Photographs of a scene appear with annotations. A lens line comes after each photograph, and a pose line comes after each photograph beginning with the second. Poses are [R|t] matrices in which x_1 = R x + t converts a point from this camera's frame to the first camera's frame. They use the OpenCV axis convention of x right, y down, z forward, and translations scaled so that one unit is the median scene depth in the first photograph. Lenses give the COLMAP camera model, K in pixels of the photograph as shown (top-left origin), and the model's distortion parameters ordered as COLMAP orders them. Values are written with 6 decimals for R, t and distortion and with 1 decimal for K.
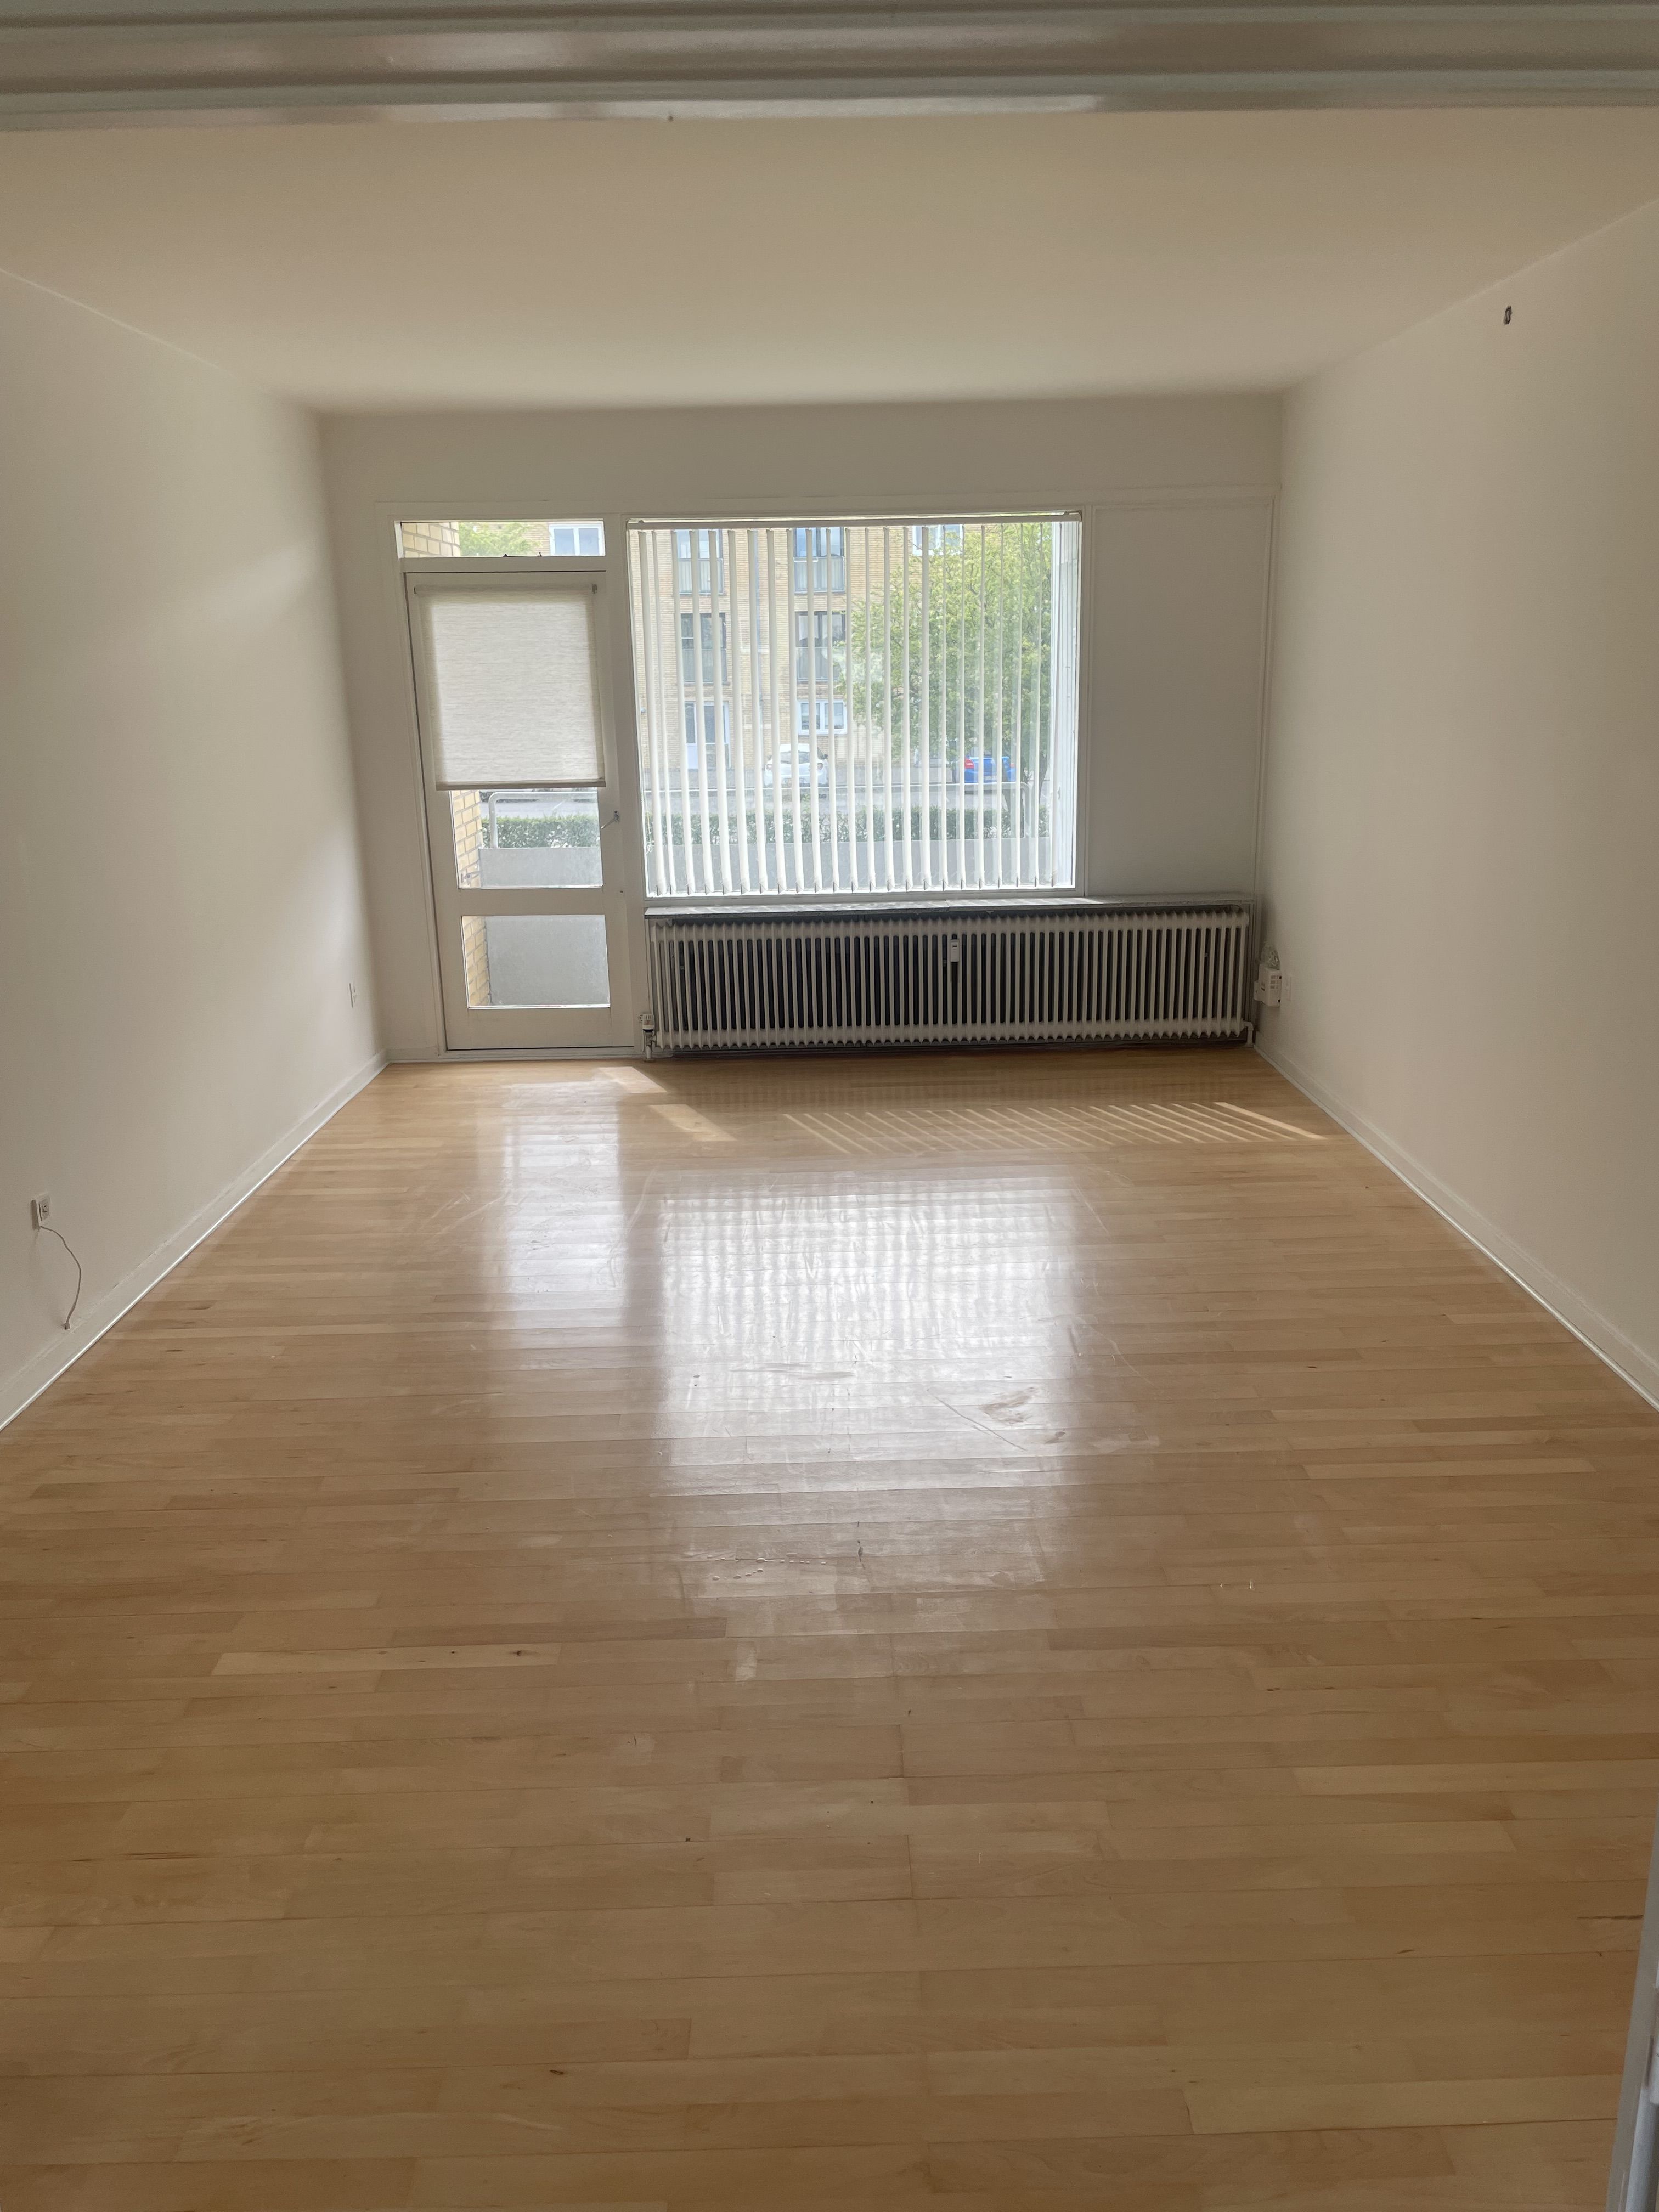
lens RADIAL K [[1665.1, 0, 829.8], [0, 1665.1, 1108.2], [0, 0, 1]] dist [0.006696, -0.003564]
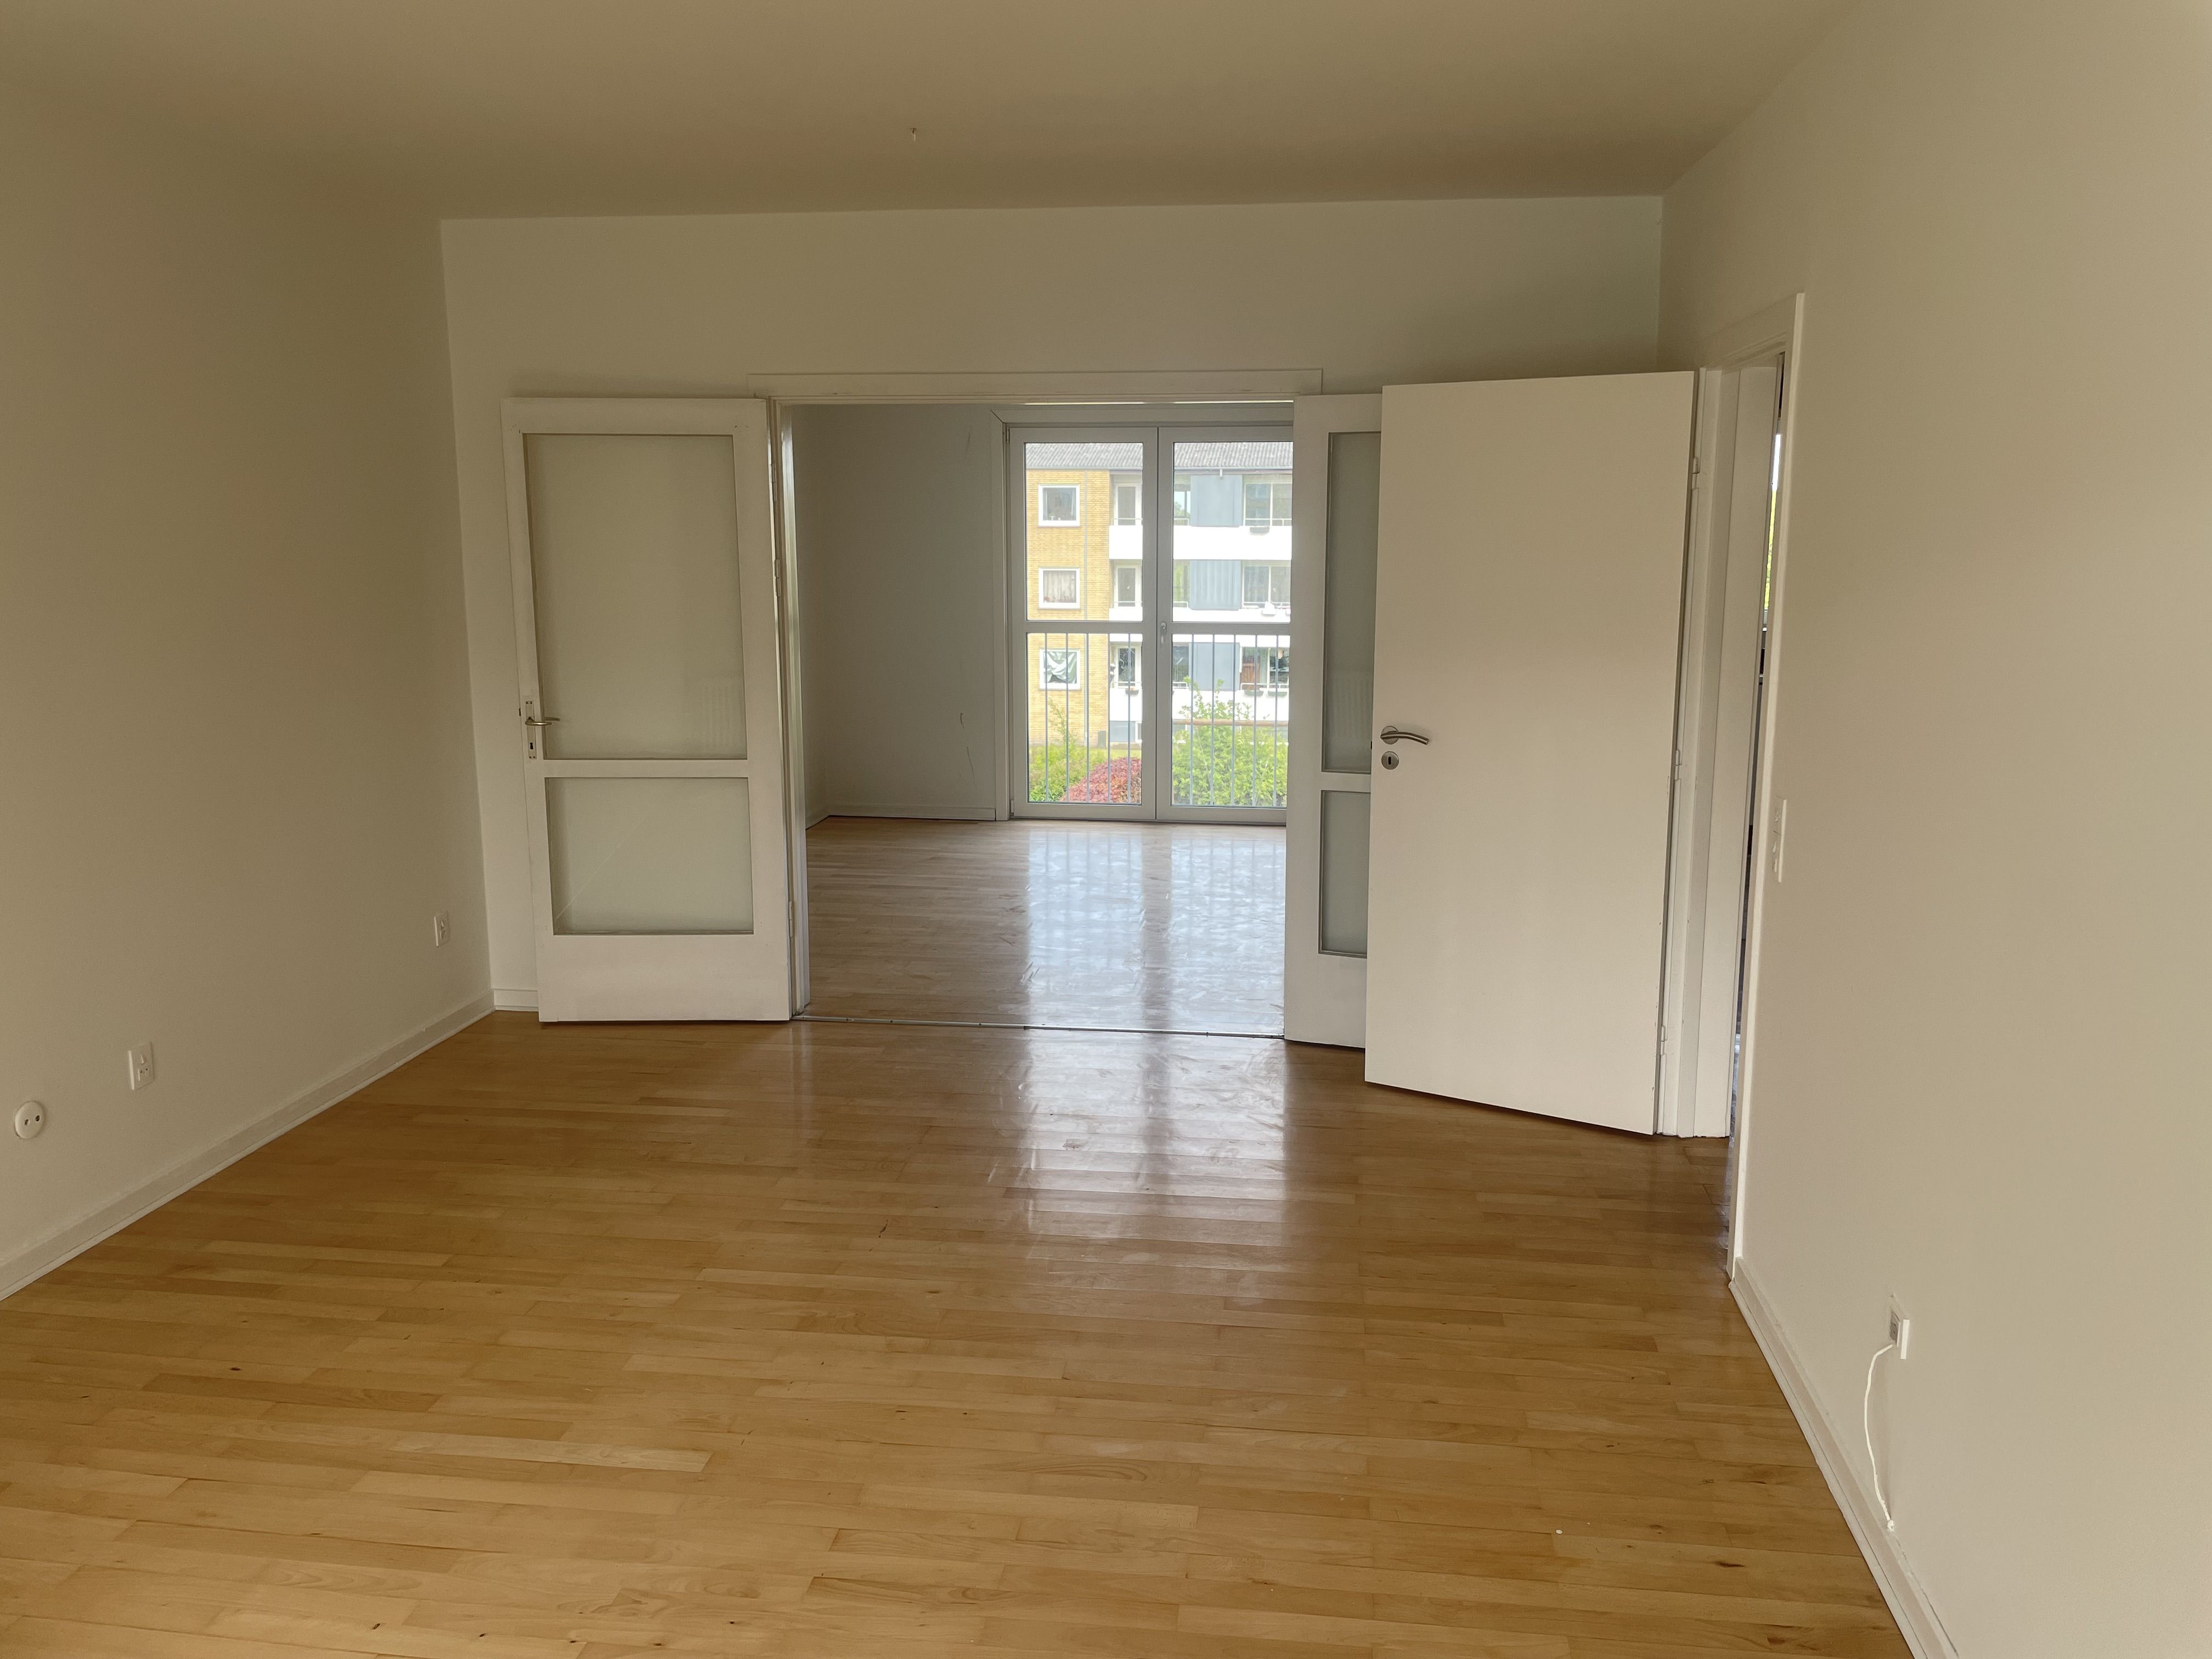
lens RADIAL K [[1665.1, 0, 1107.0], [0, 1665.1, 828.6], [0, 0, 1]] dist [0.006696, -0.003564]
pose [[-0.988430, -0.006406, 0.151541, -0.303083], [0.060286, 0.900207, 0.431269, -0.478256], [-0.139181, 0.435415, -0.889406, 1.772283]]
